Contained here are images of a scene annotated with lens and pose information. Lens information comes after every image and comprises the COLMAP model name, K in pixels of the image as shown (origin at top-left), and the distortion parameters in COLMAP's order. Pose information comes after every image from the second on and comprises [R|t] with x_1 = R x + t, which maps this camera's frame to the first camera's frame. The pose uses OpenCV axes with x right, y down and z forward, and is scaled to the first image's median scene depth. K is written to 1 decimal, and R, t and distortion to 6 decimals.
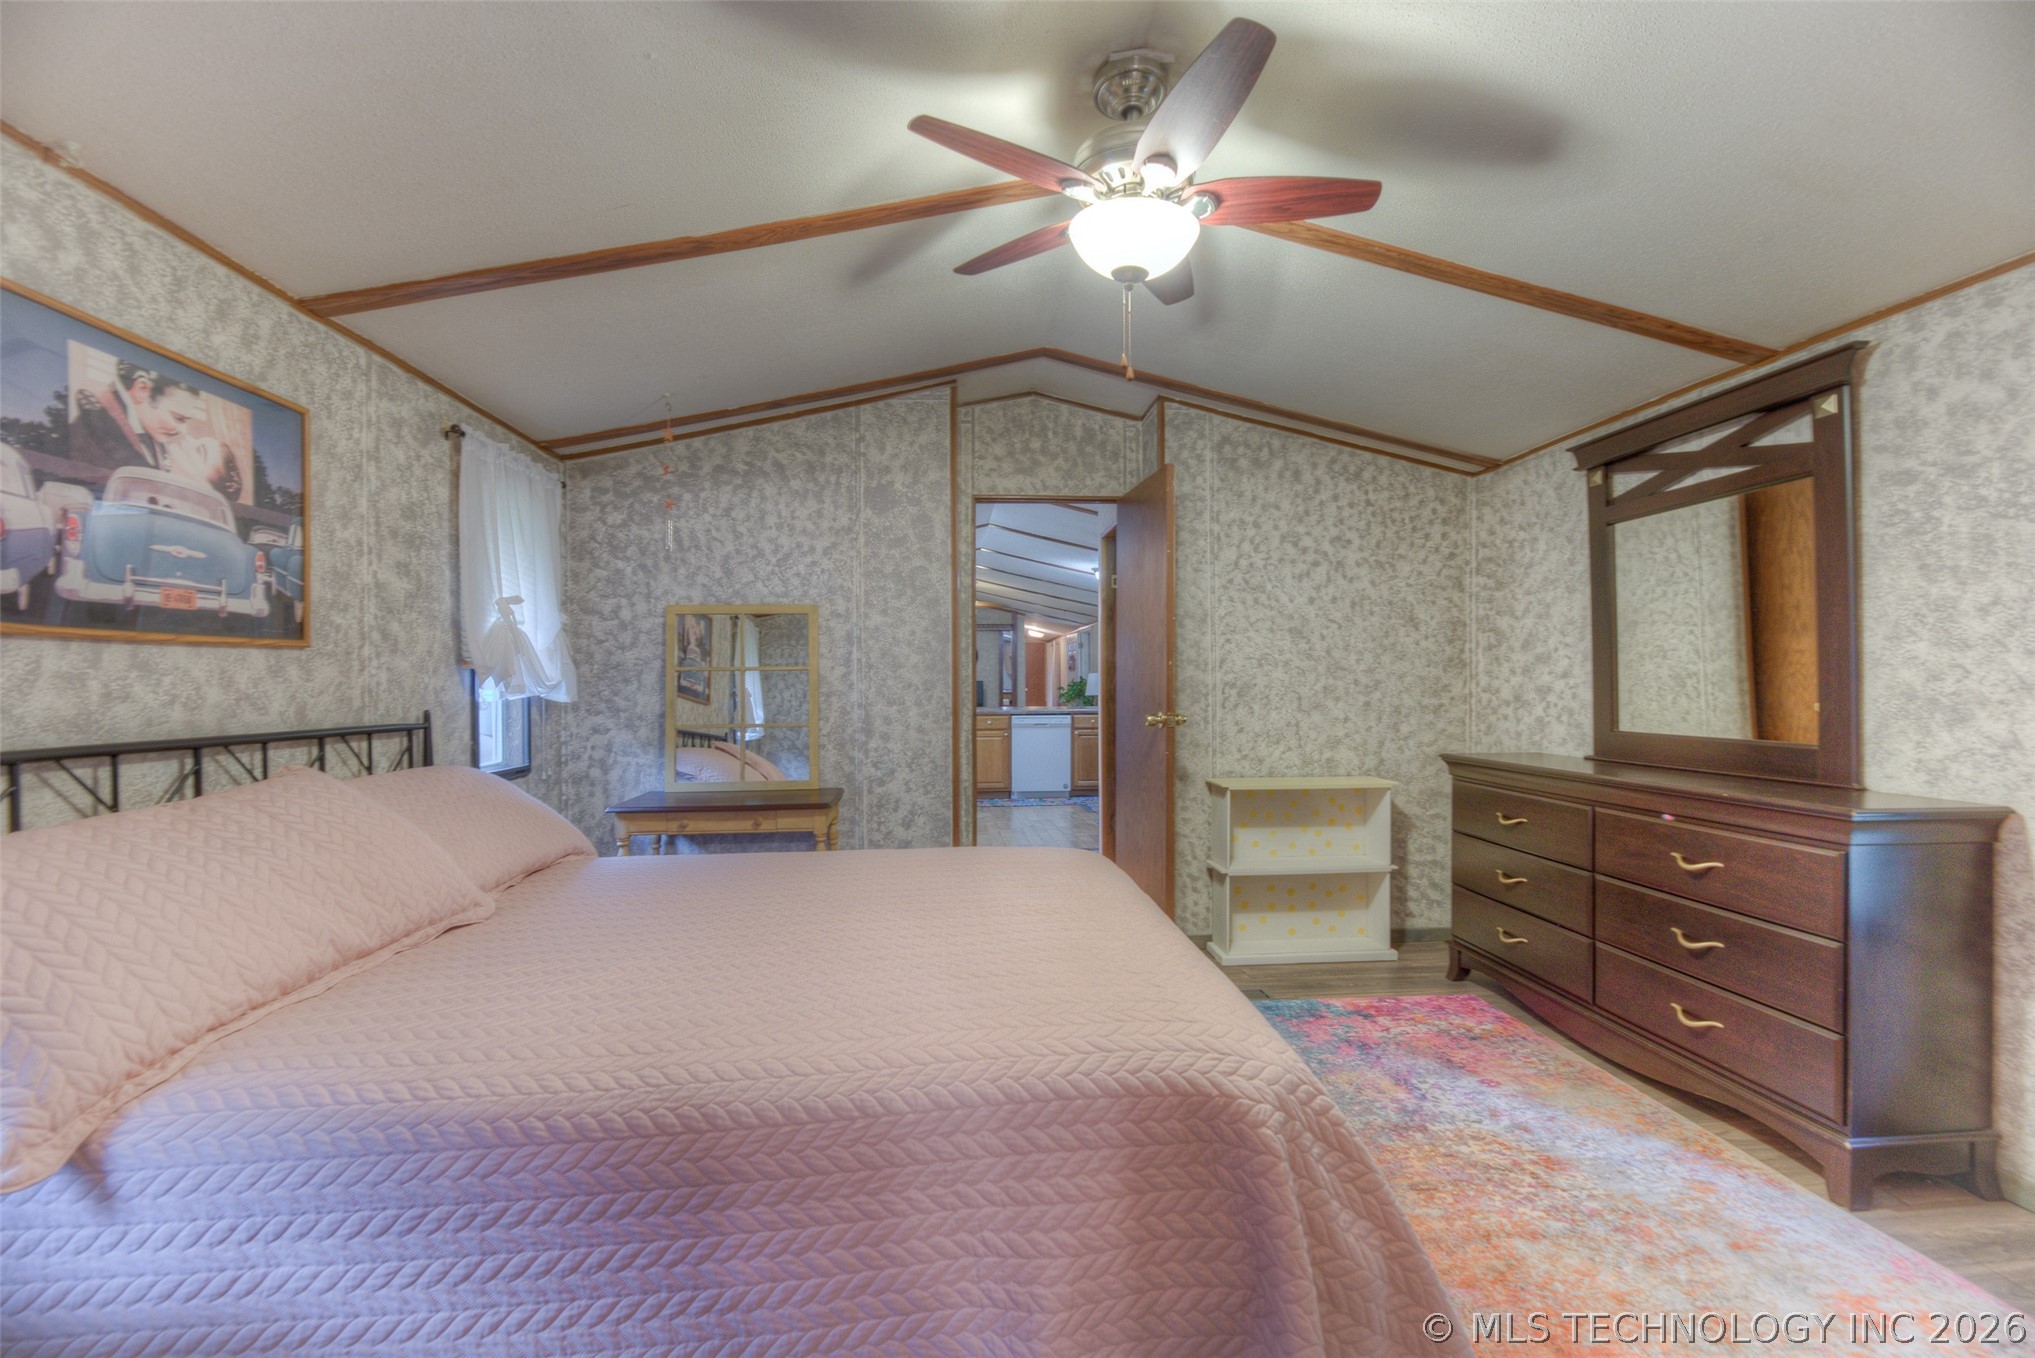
lens RADIAL K [[805.2, 0, 1013.4], [0, 805.2, 686.8], [0, 0, 1]] dist [0.012607, -0.002859]
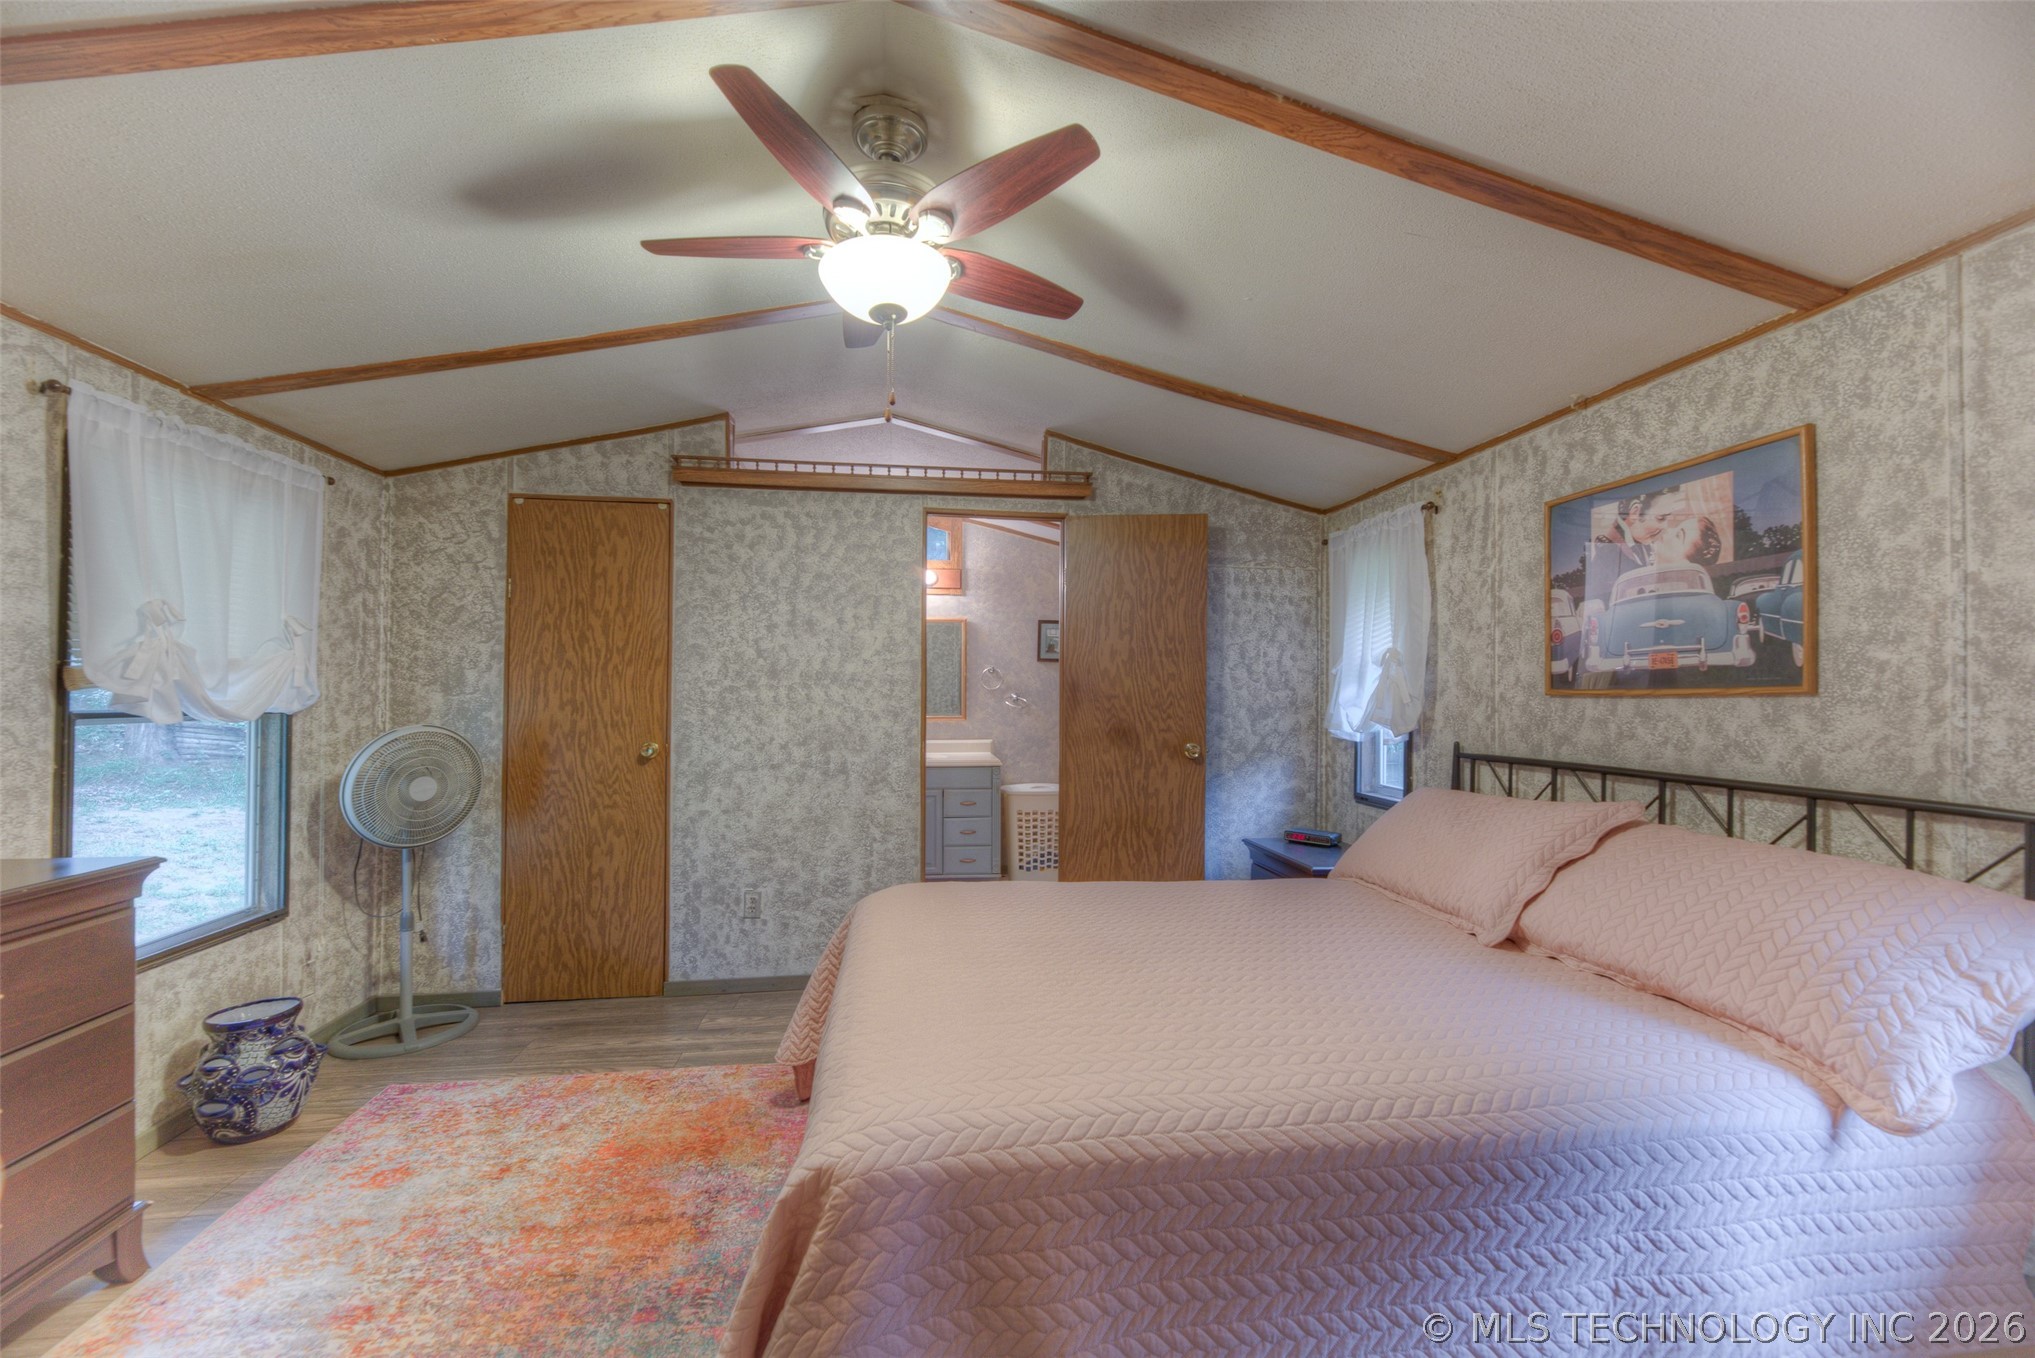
lens RADIAL K [[805.2, 0, 1010.2], [0, 805.2, 693.2], [0, 0, 1]] dist [0.012607, -0.002859]
pose [[-0.998506, -0.002949, -0.054561, 0.048315], [-0.003150, 0.999989, 0.003599, -0.053382], [0.054549, 0.003765, -0.998504, 1.974797]]
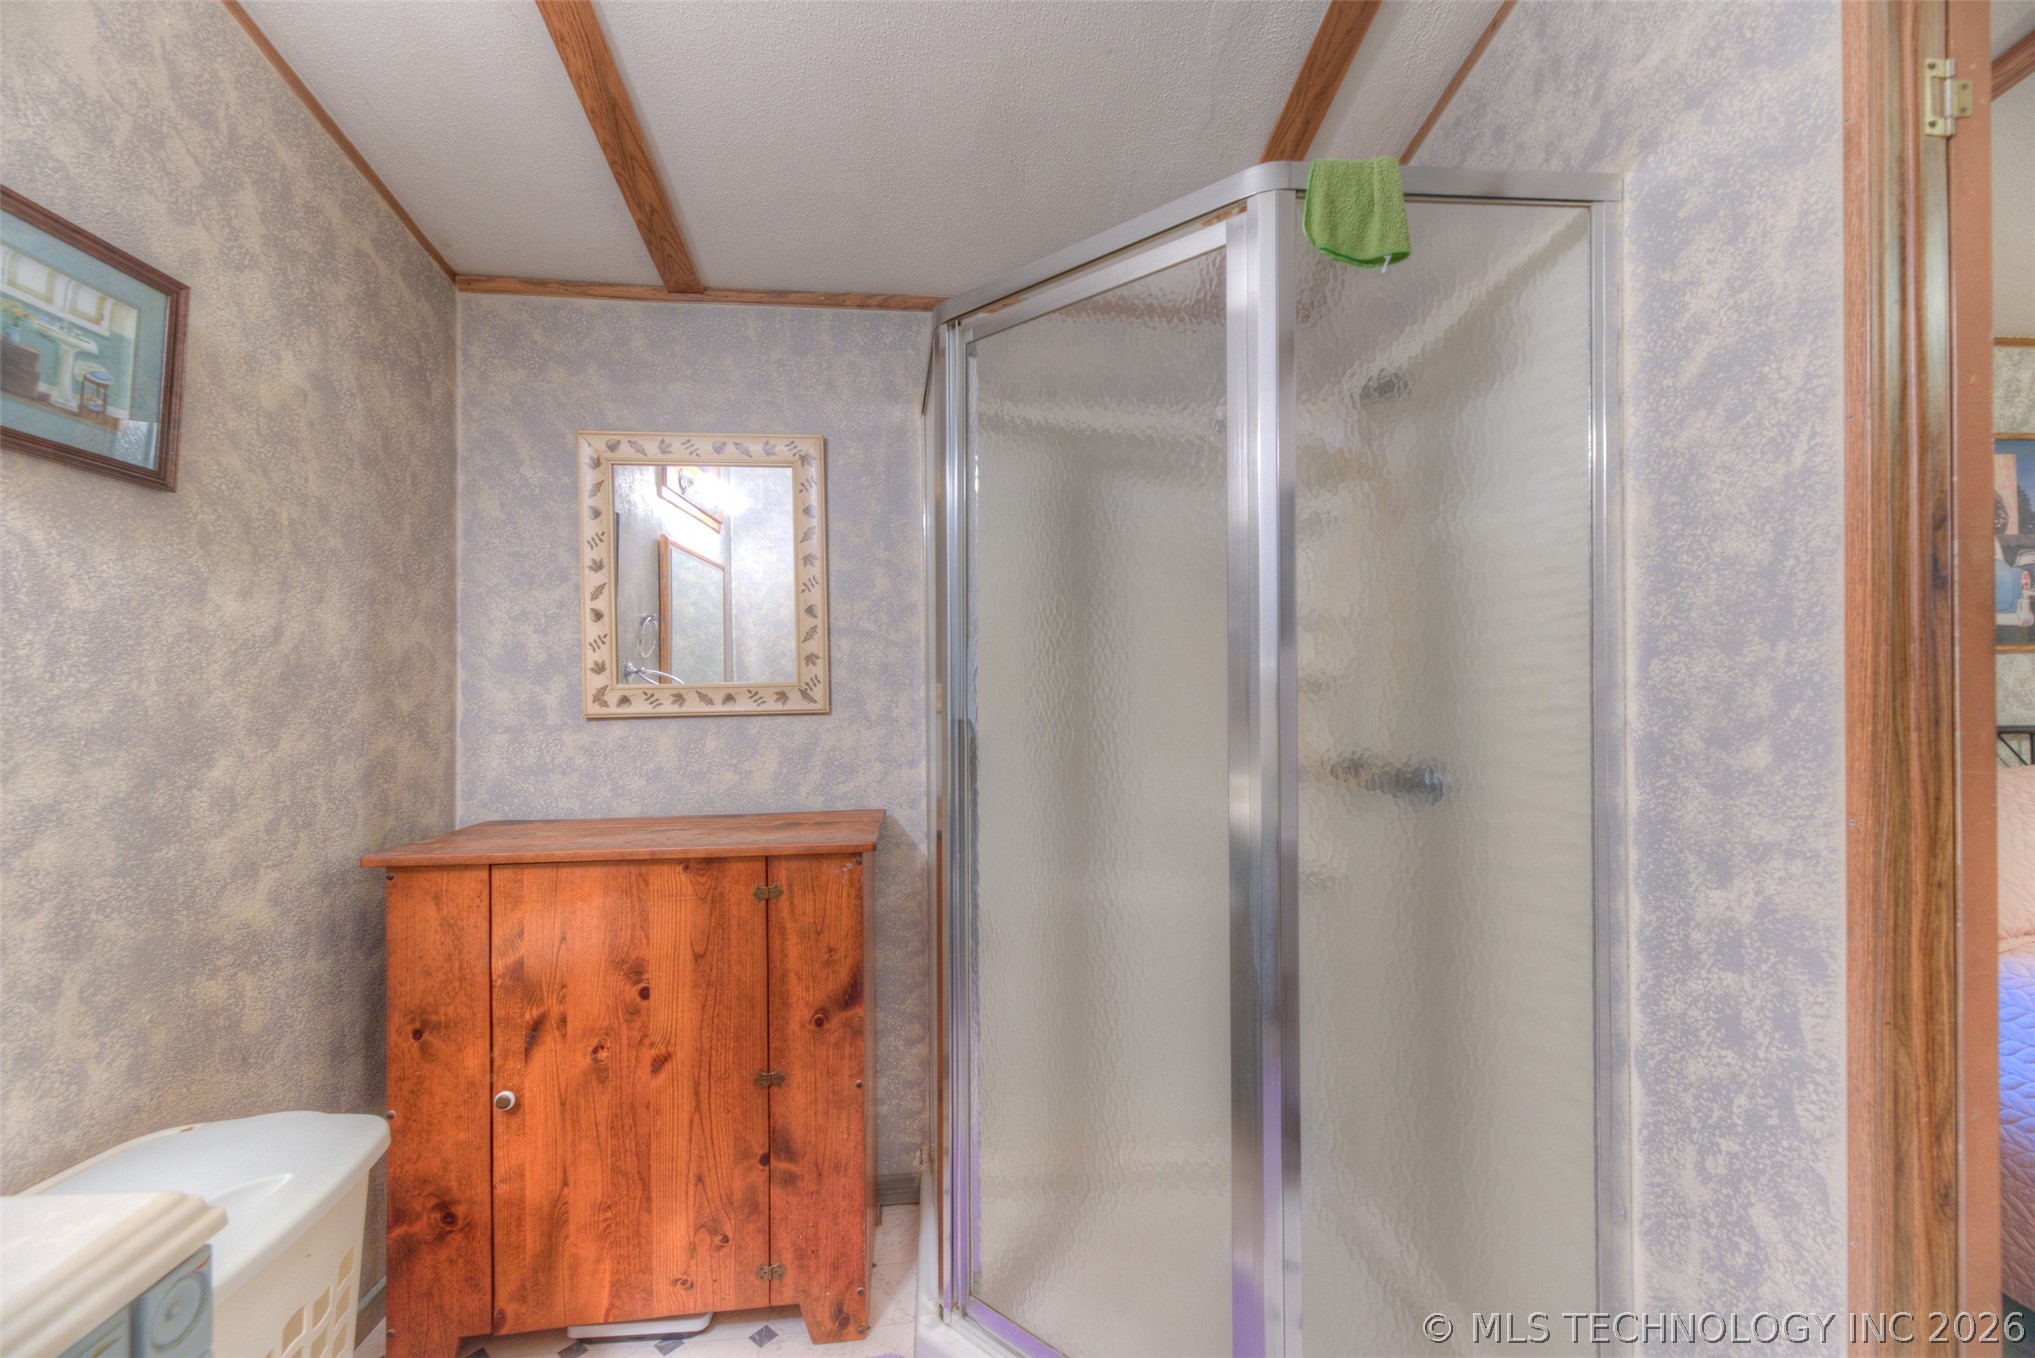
lens RADIAL K [[805.2, 0, 1049.8], [0, 805.2, 682.8], [0, 0, 1]] dist [0.012607, -0.002859]
pose [[0.005894, -0.009607, -0.999936, 0.245432], [0.008146, 0.999921, -0.009559, -0.004824], [0.999949, -0.008089, 0.005972, -0.423704]]
